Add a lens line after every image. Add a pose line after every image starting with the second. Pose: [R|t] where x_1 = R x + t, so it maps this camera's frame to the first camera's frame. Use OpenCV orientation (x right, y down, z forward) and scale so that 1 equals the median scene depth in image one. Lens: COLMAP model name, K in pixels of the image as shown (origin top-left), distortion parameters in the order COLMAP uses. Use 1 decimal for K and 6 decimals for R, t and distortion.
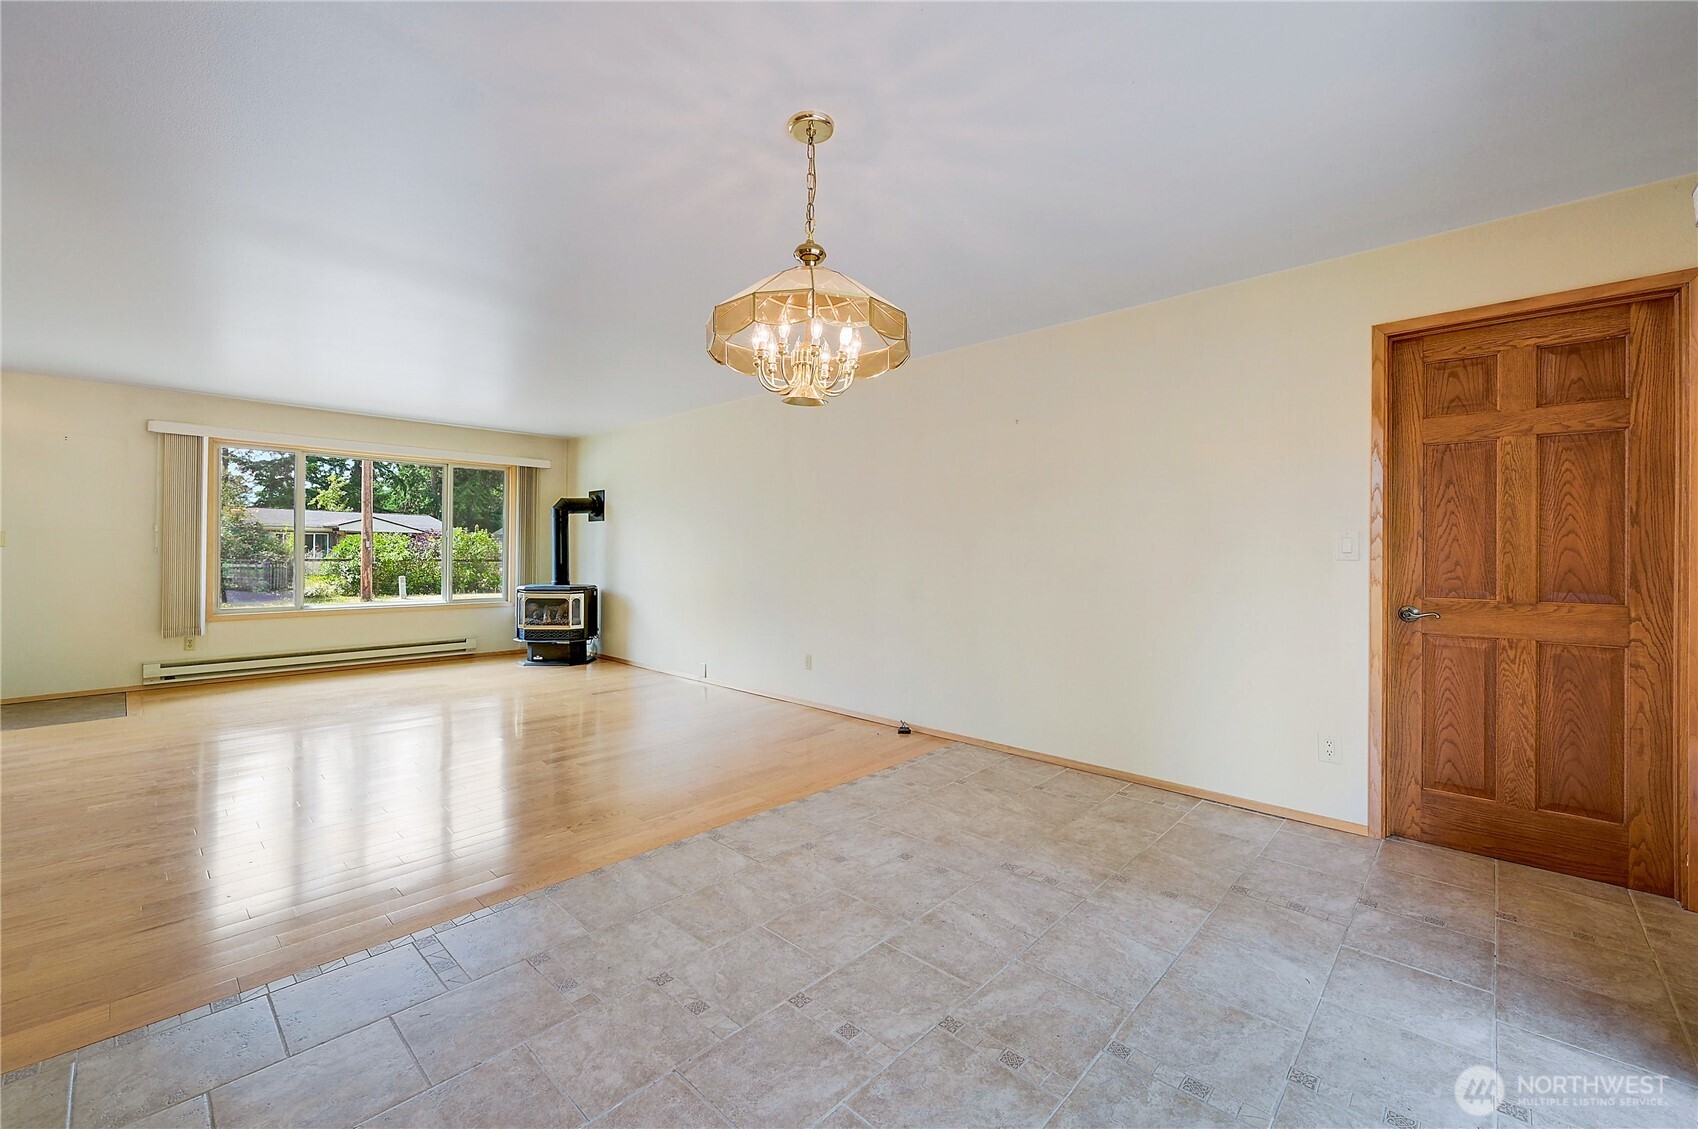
lens RADIAL K [[685.9, 0, 856.6], [0, 685.9, 562.0], [0, 0, 1]] dist [-0.000096, -0.000018]
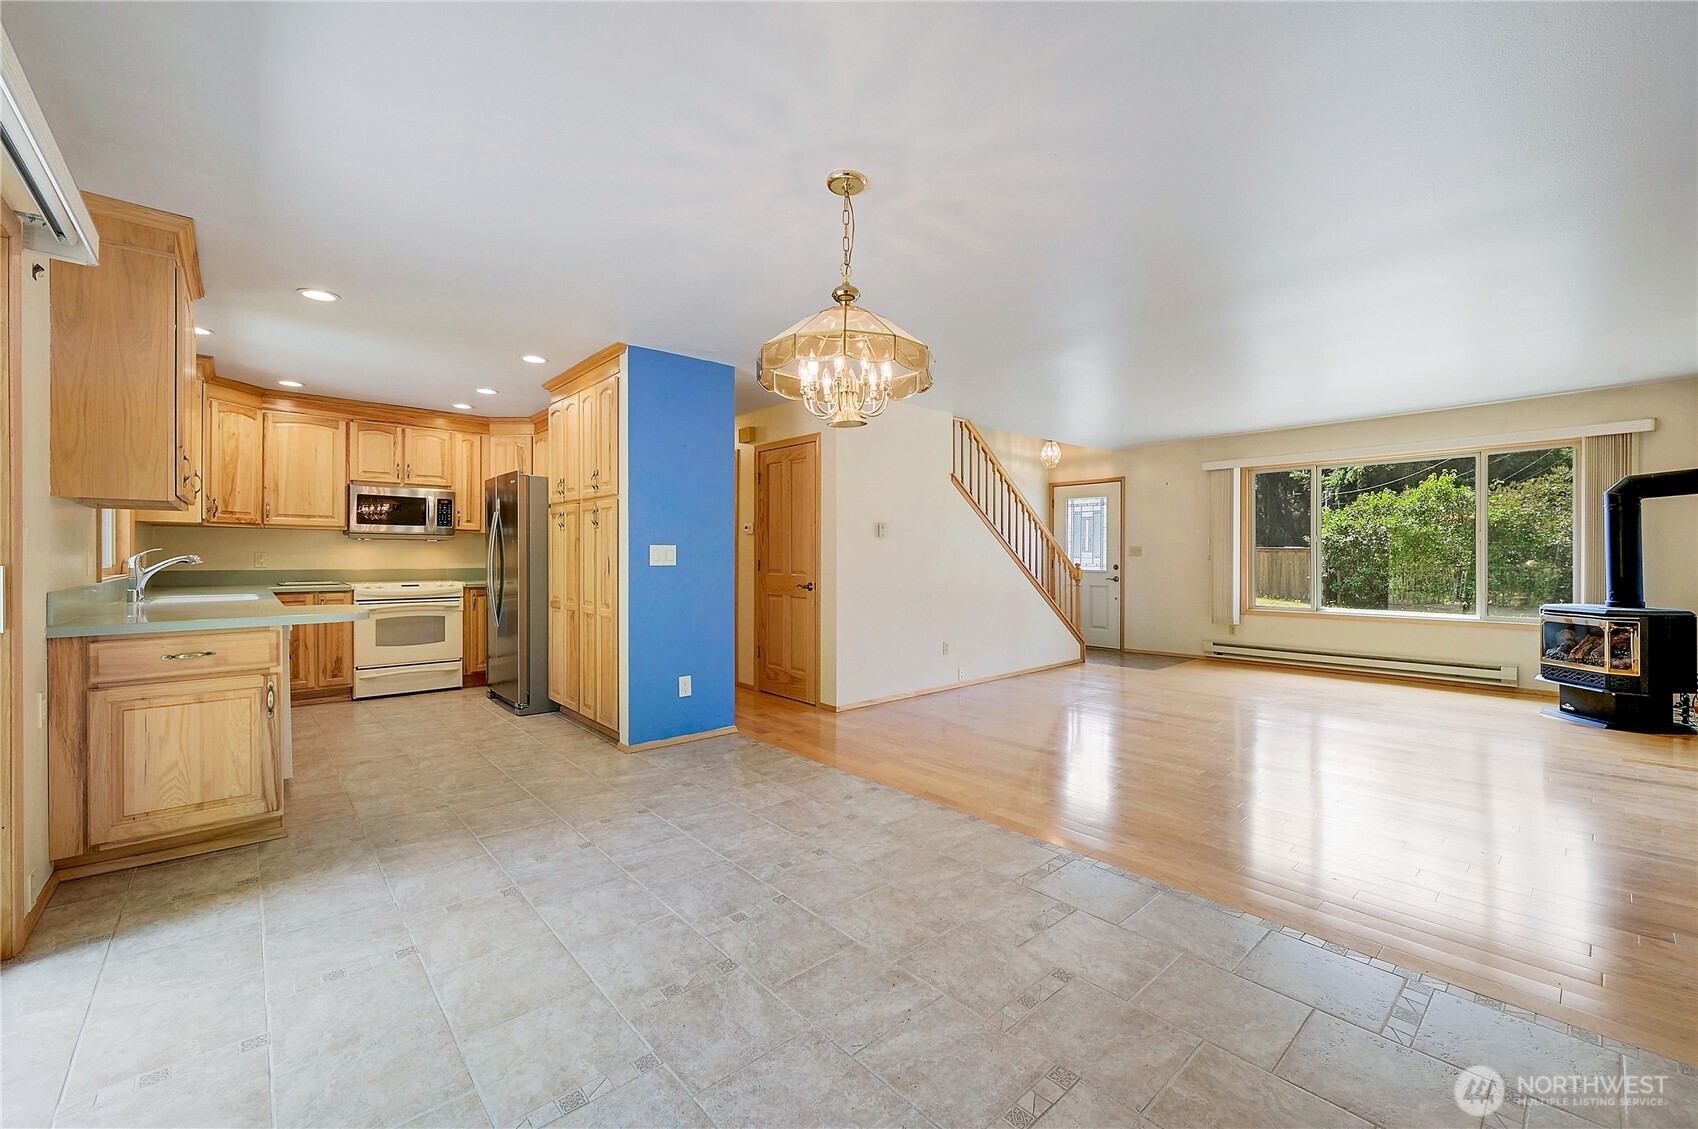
lens RADIAL K [[686.6, 0, 837.0], [0, 686.6, 558.7], [0, 0, 1]] dist [-0.006771, 0.000148]
pose [[-0.102979, -0.003746, -0.994676, 0.318551], [-0.015187, 0.999882, -0.002193, -0.000355], [0.994568, 0.014881, -0.103024, 0.327987]]
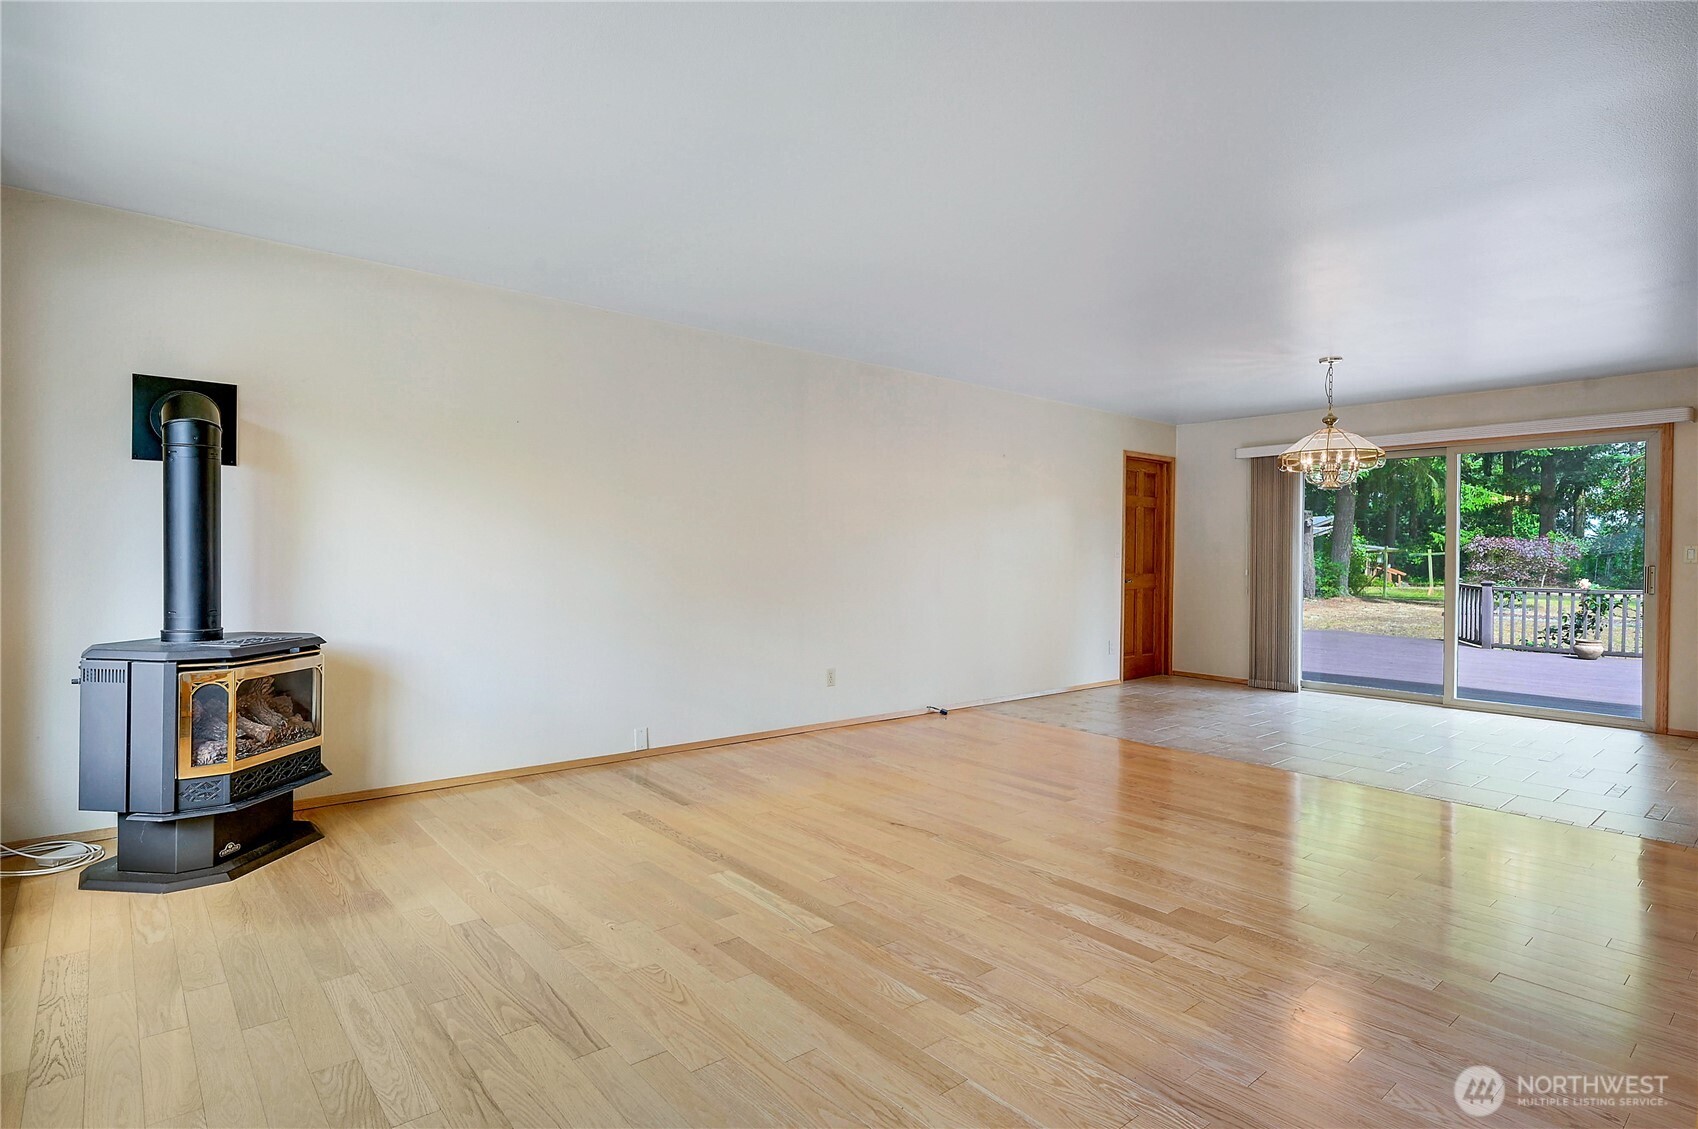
lens RADIAL K [[867.9, 0, 849.0], [0, 867.9, 564.5], [0, 0, 1]] dist [-0.000768, -0.000290]
pose [[0.114211, -0.017961, 0.993294, -0.882983], [0.002609, 0.999839, 0.017779, -0.012832], [-0.993453, 0.000561, 0.114239, 0.651532]]
